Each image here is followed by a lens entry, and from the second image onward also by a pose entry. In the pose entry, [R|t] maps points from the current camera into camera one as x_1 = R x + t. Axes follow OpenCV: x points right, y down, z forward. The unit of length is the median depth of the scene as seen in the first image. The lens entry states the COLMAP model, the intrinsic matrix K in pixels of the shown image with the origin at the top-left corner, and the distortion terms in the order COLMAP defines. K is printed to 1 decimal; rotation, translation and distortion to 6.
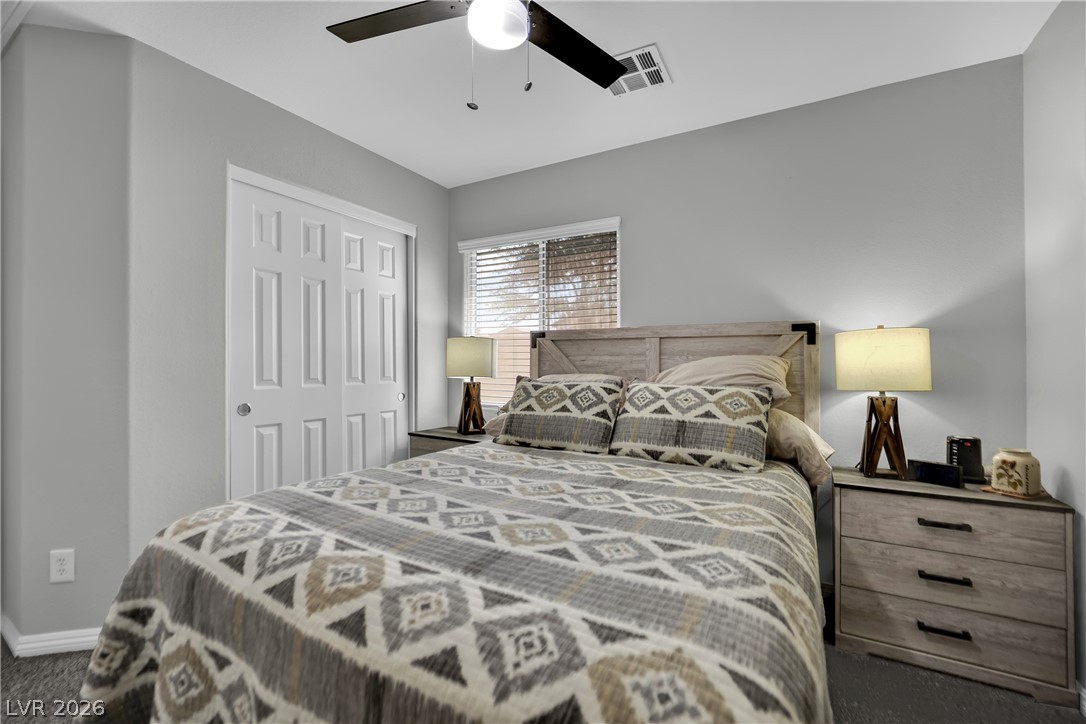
lens RADIAL K [[448.1, 0, 543.0], [0, 448.1, 362.0], [0, 0, 1]] dist [-0.014916, -0.000150]
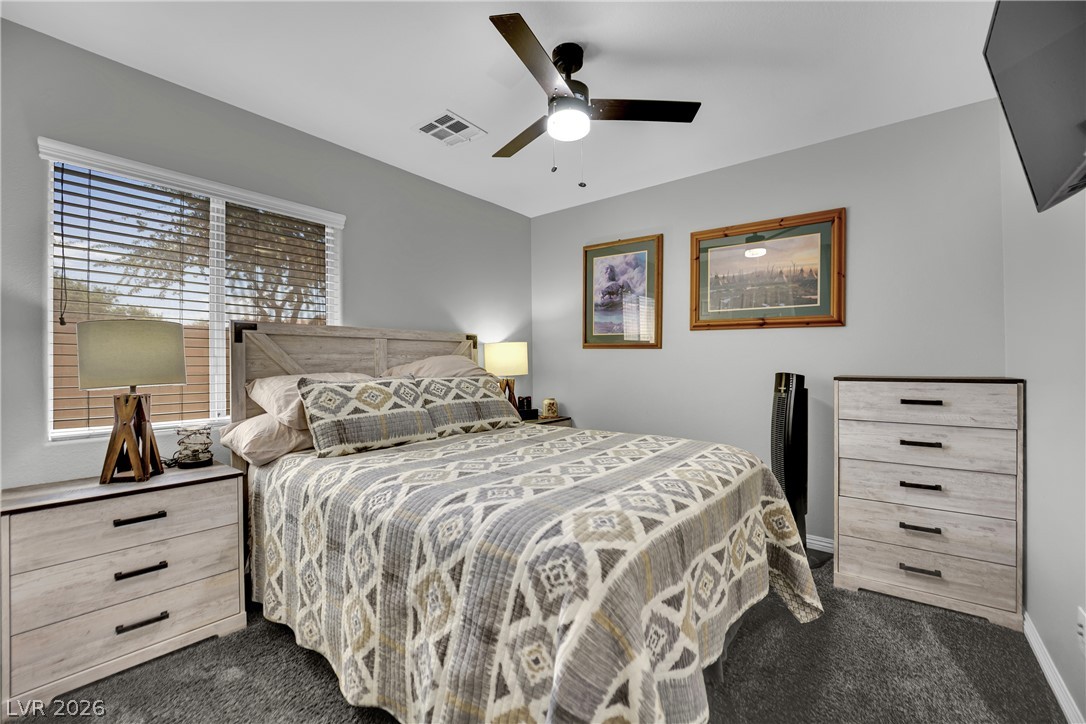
lens RADIAL K [[448.1, 0, 543.0], [0, 448.1, 362.0], [0, 0, 1]] dist [-0.014916, -0.000150]
pose [[0.154296, -0.008359, 0.987989, -0.903204], [-0.002661, 0.999957, 0.008876, -0.007641], [-0.988021, -0.003998, 0.154267, 0.487207]]
